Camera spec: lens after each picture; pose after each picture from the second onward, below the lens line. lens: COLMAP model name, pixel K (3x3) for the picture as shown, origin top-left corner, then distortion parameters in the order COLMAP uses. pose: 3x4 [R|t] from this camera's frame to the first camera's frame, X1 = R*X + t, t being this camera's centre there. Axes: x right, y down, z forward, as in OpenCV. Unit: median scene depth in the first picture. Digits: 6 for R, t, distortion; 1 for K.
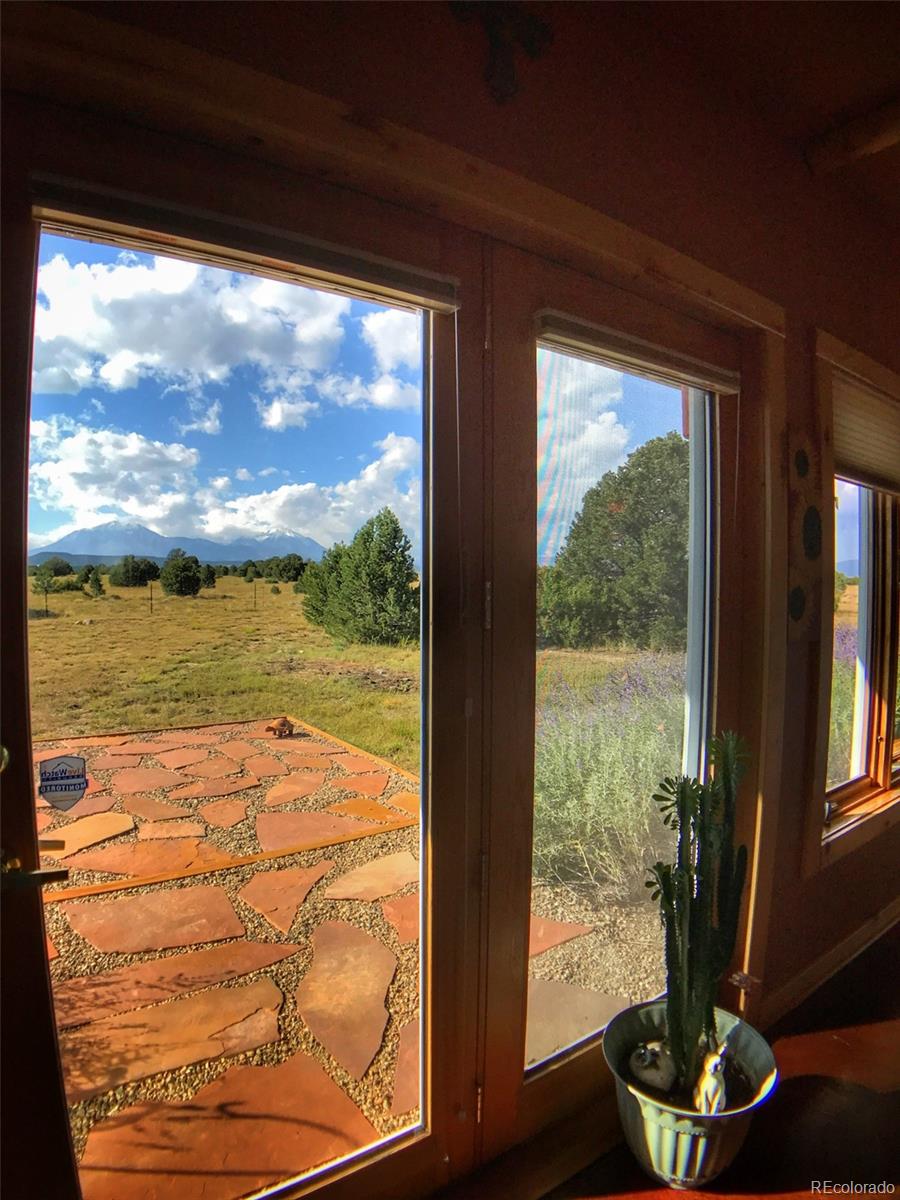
lens RADIAL K [[638.3, 0, 457.9], [0, 638.3, 596.3], [0, 0, 1]] dist [-0.129285, 0.010185]
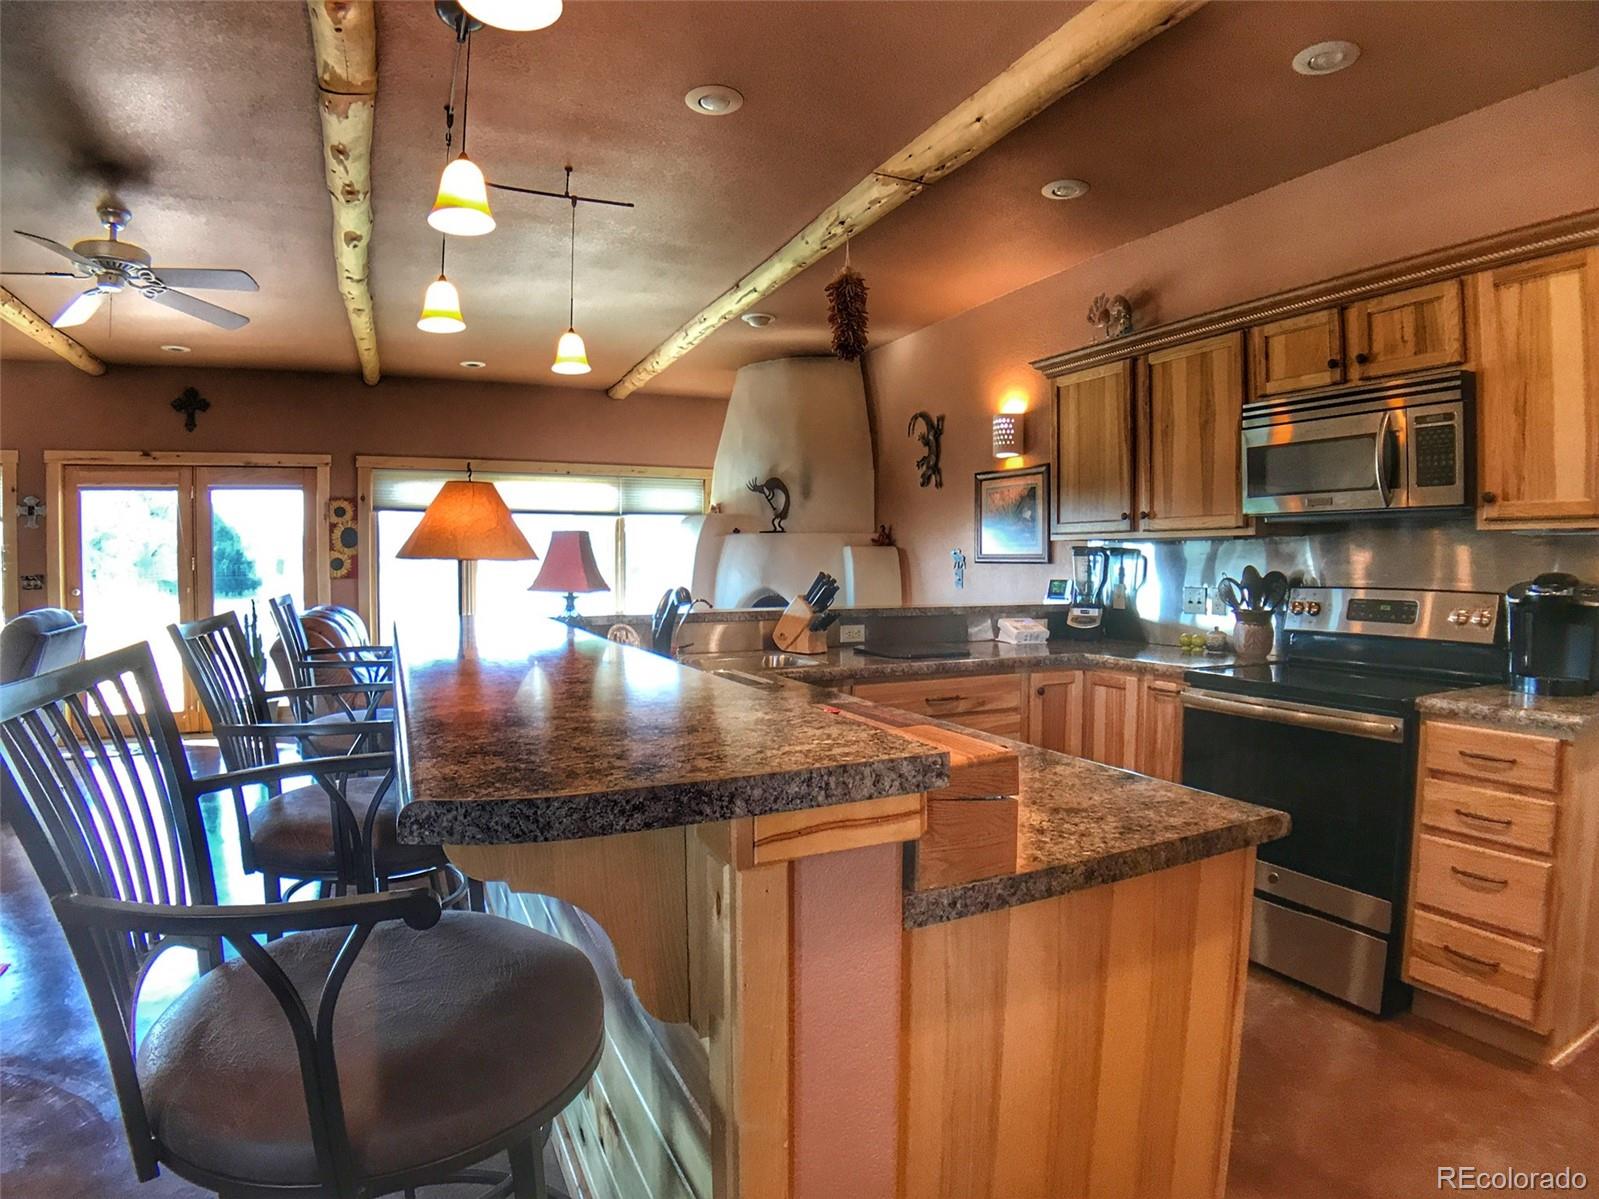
lens RADIAL K [[868.8, 0, 793.9], [0, 868.8, 592.3], [0, 0, 1]] dist [-0.146985, 0.029174]
pose [[0.987797, -0.007484, -0.155569, 1.342147], [0.008411, 0.999951, 0.005302, 0.058097], [0.155522, -0.006546, 0.987811, -1.004160]]
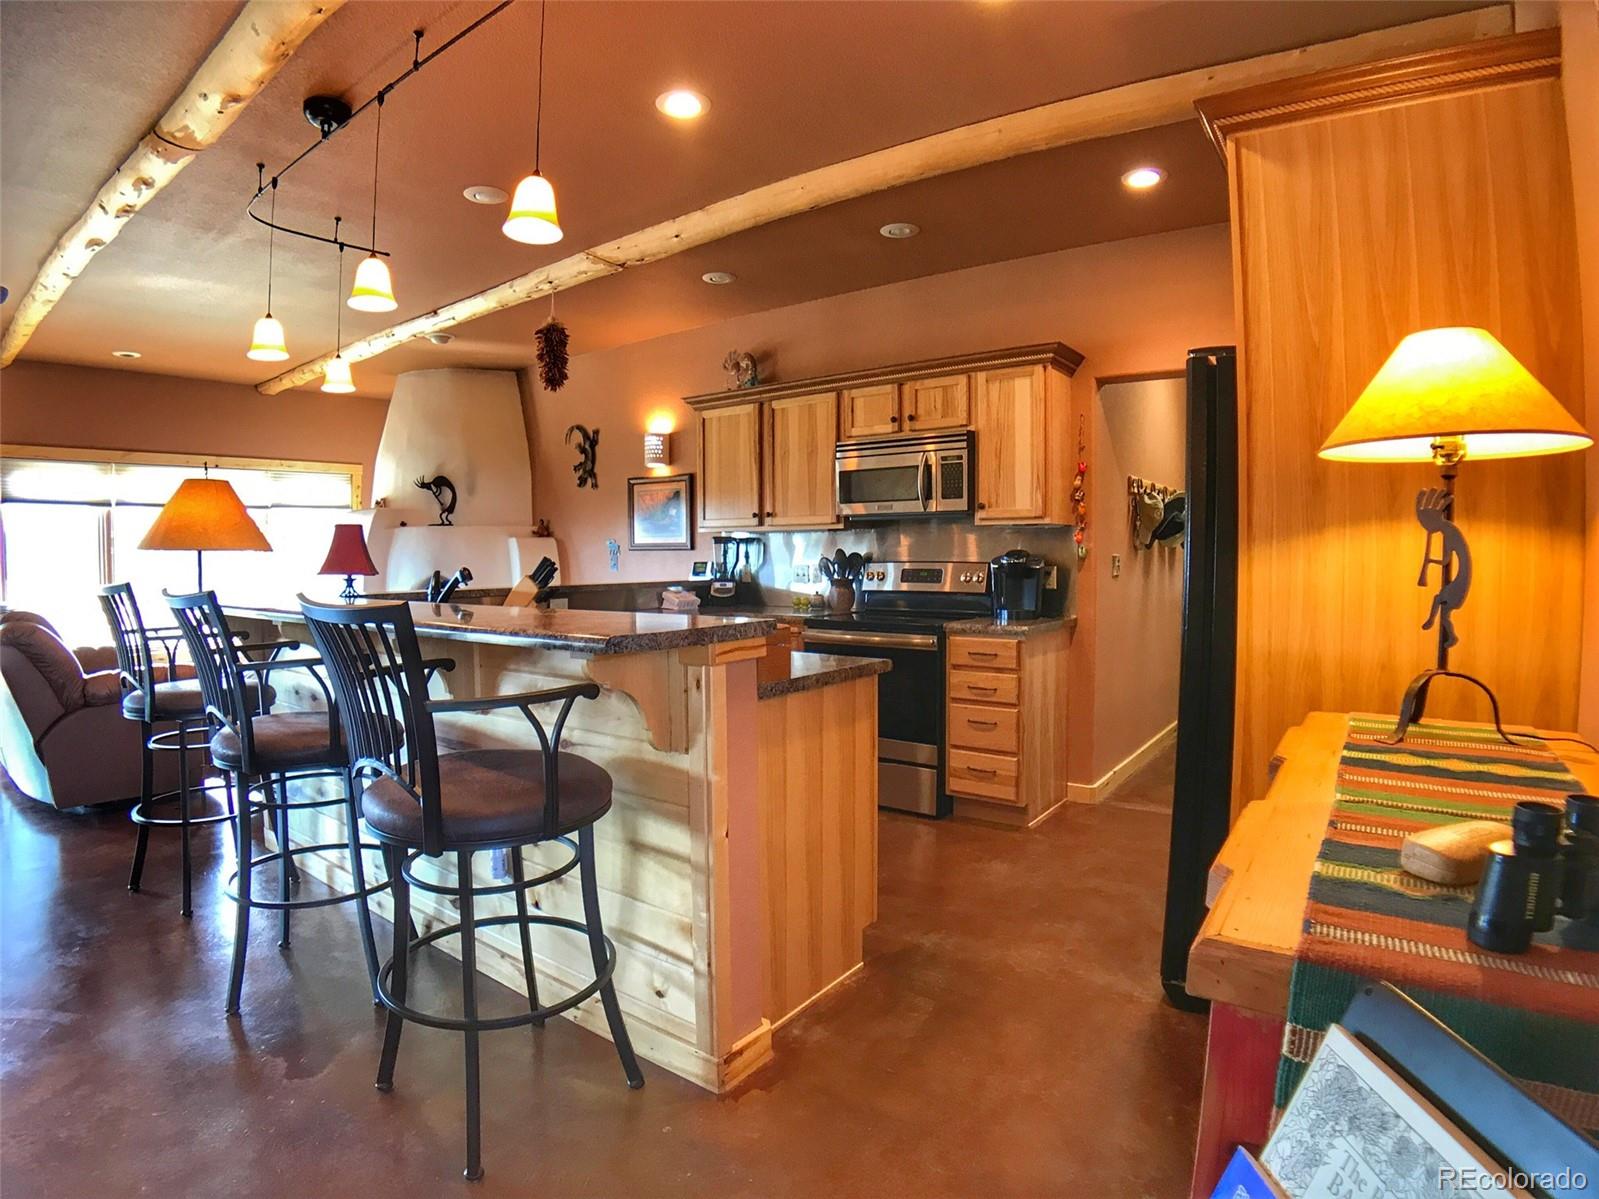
lens RADIAL K [[846.1, 0, 803.1], [0, 846.1, 593.9], [0, 0, 1]] dist [-0.138961, 0.023955]
pose [[0.942533, -0.035077, 0.332267, 1.200413], [0.027238, 0.999230, 0.028223, 0.068968], [-0.333001, -0.017551, 0.942763, -1.263682]]
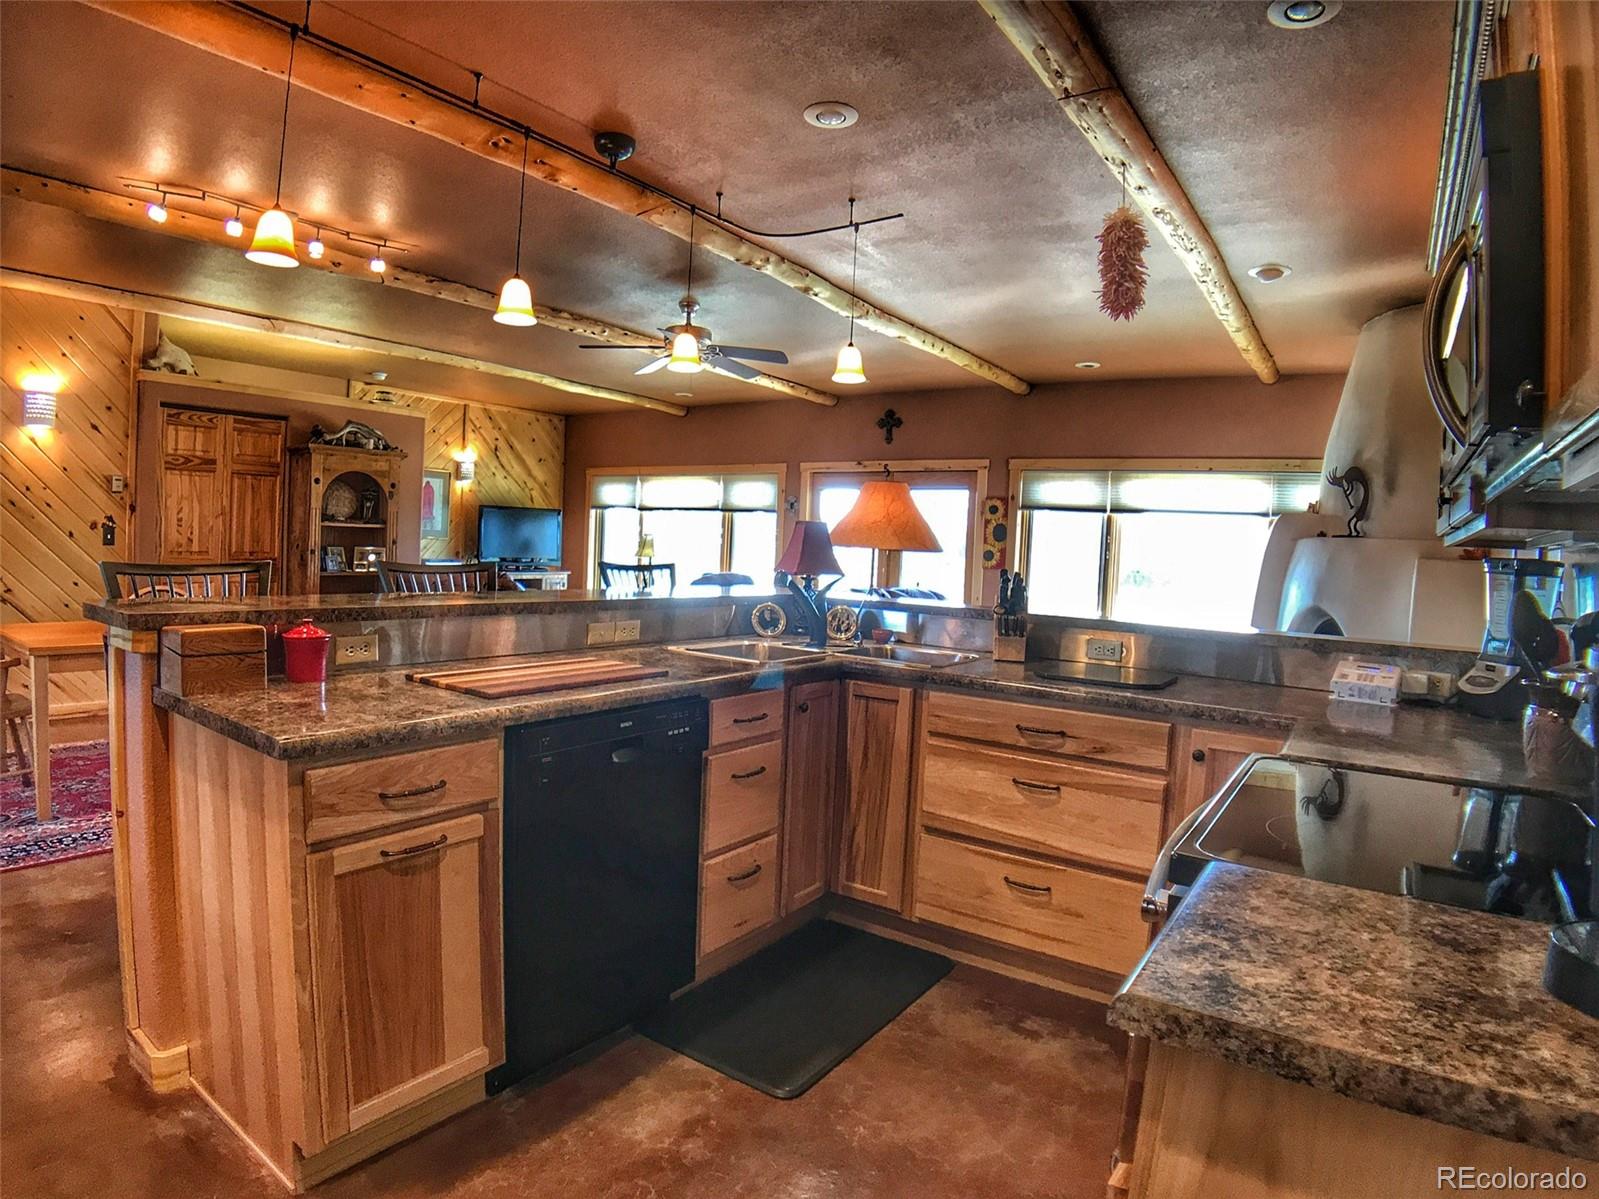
lens RADIAL K [[877.6, 0, 804.7], [0, 877.6, 586.4], [0, 0, 1]] dist [-0.123917, 0.004276]
pose [[0.363064, 0.049345, -0.930457, 1.845428], [-0.066008, 0.997450, 0.027142, 0.046936], [0.929423, 0.051564, 0.365395, -0.624716]]
